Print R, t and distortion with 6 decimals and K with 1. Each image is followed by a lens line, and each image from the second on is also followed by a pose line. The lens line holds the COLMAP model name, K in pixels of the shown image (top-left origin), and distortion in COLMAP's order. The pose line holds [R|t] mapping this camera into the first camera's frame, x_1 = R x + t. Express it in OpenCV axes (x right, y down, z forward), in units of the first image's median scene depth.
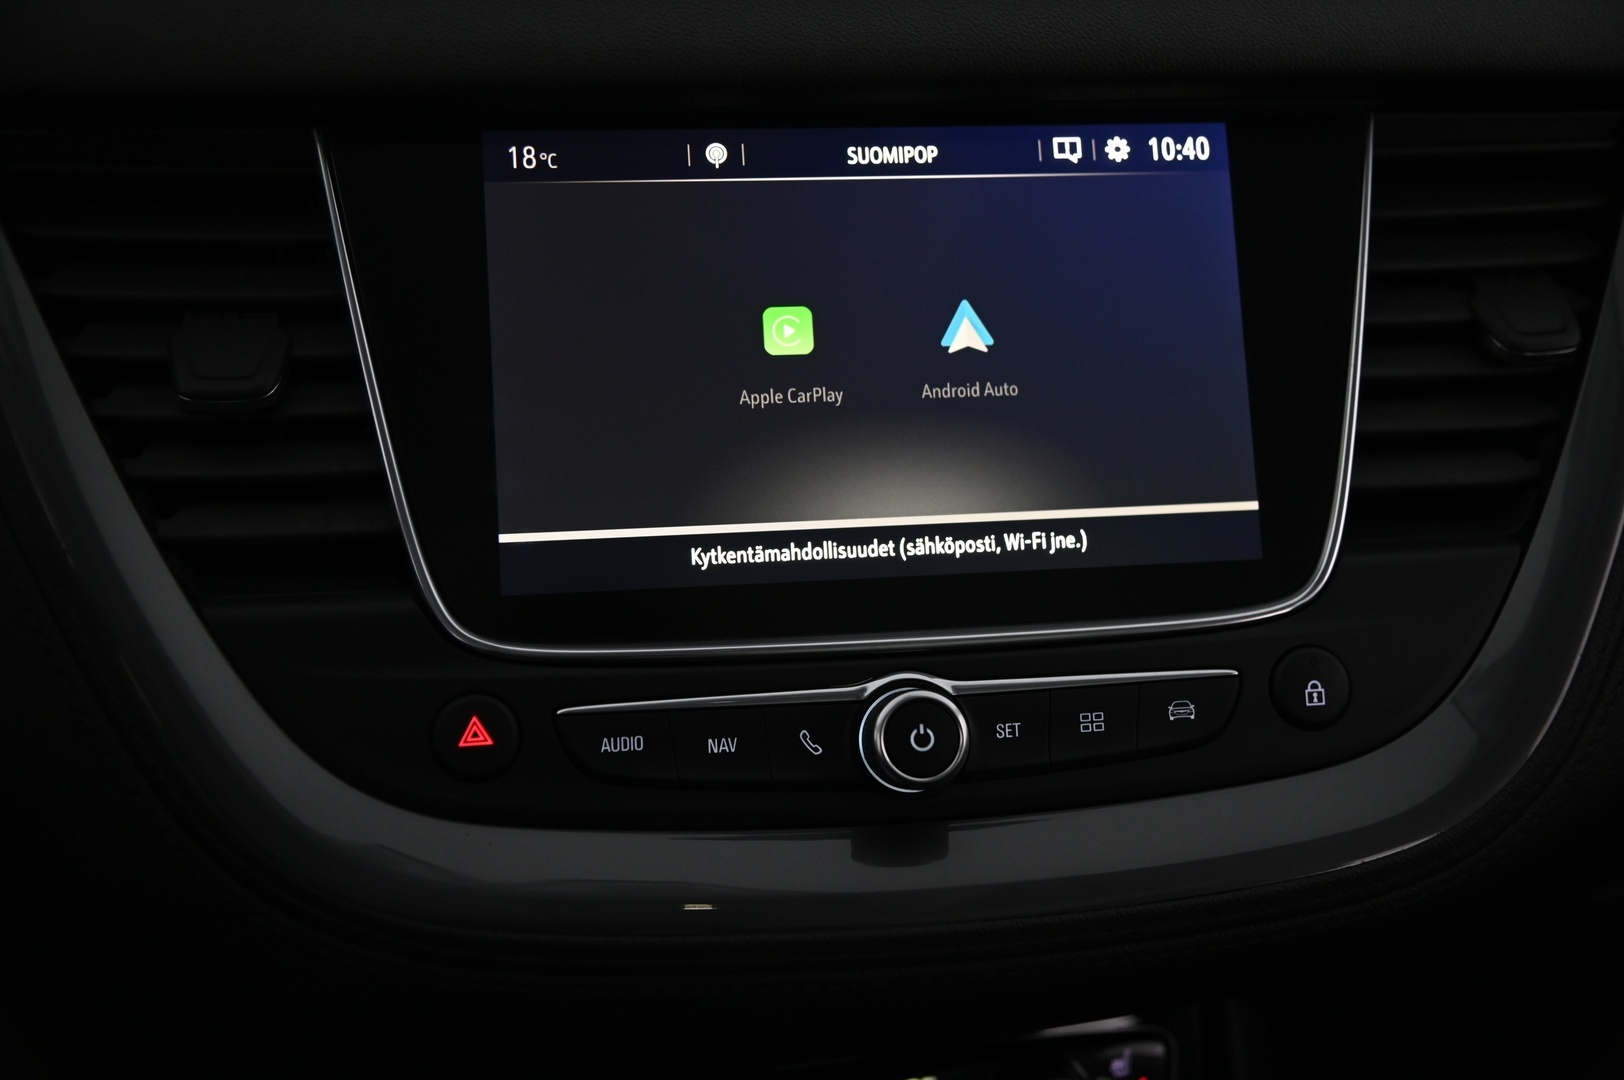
lens RADIAL K [[1803.6, 0, 812.0], [0, 1803.6, 540.0], [0, 0, 1]] dist [0.055469, 0.014395]
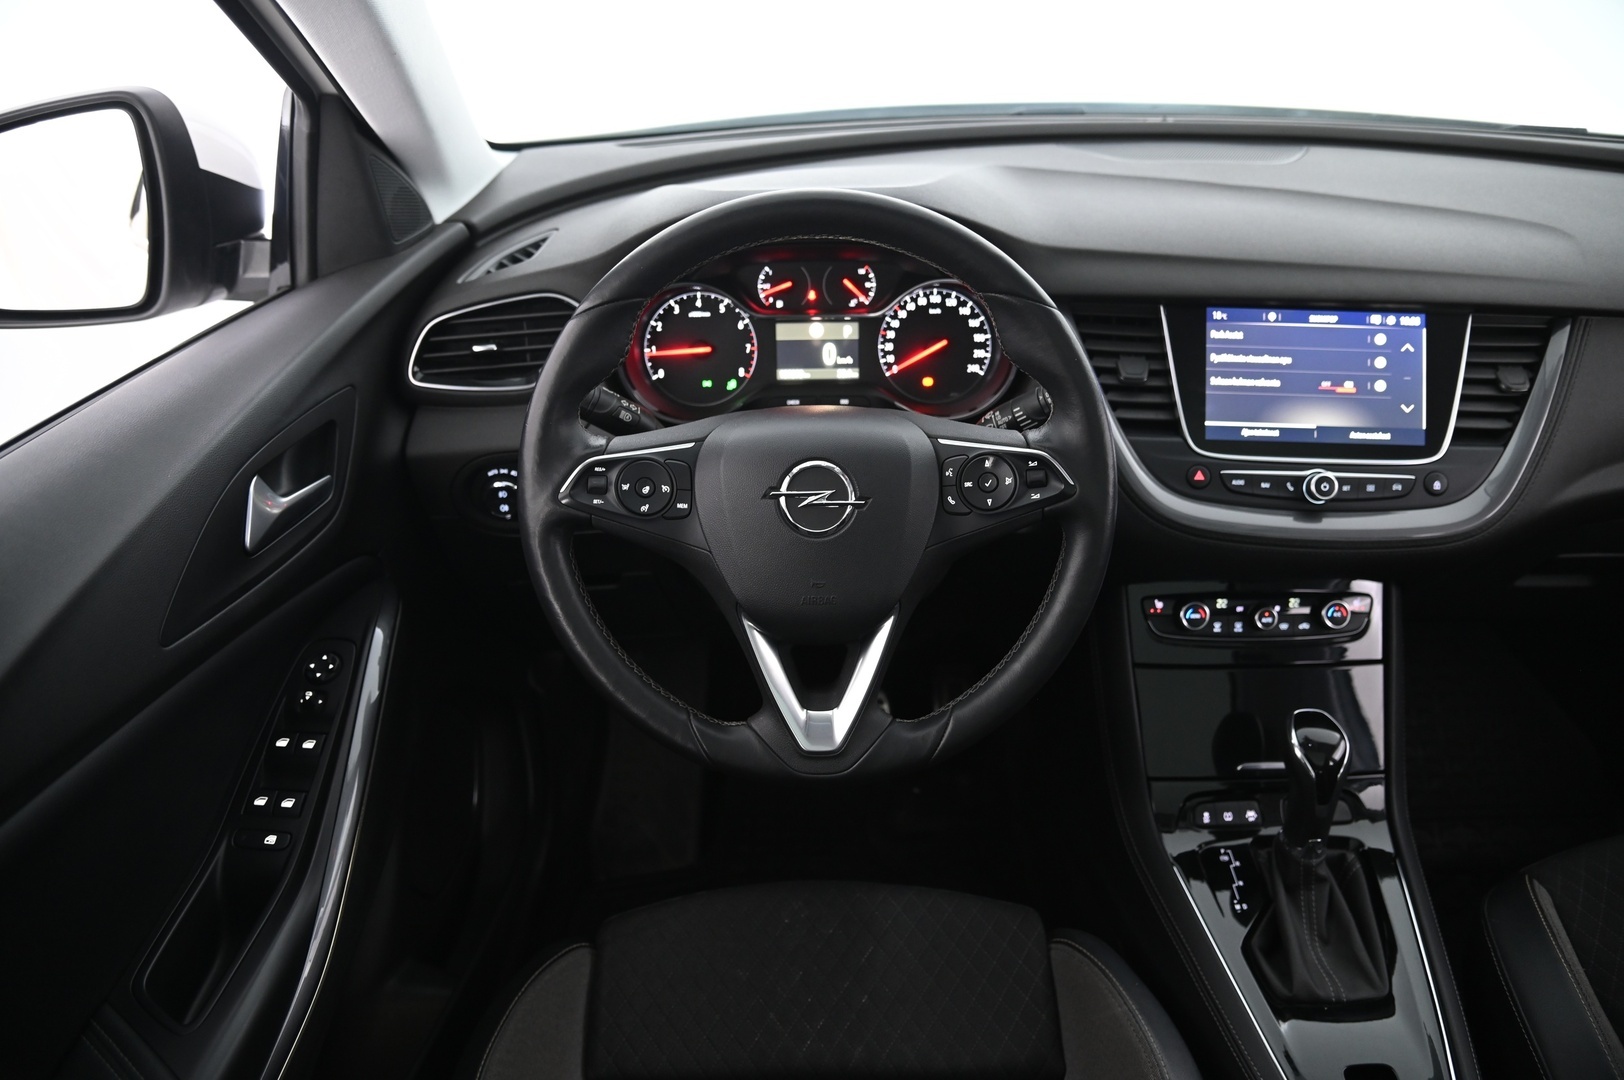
lens RADIAL K [[1103.5, 0, 812.0], [0, 1103.5, 540.0], [0, 0, 1]] dist [-0.129006, 0.070648]
pose [[0.973212, 0.084109, -0.213972, -0.444693], [-0.064401, 0.993152, 0.097476, 0.068545], [0.220705, -0.081085, 0.971964, -1.256299]]
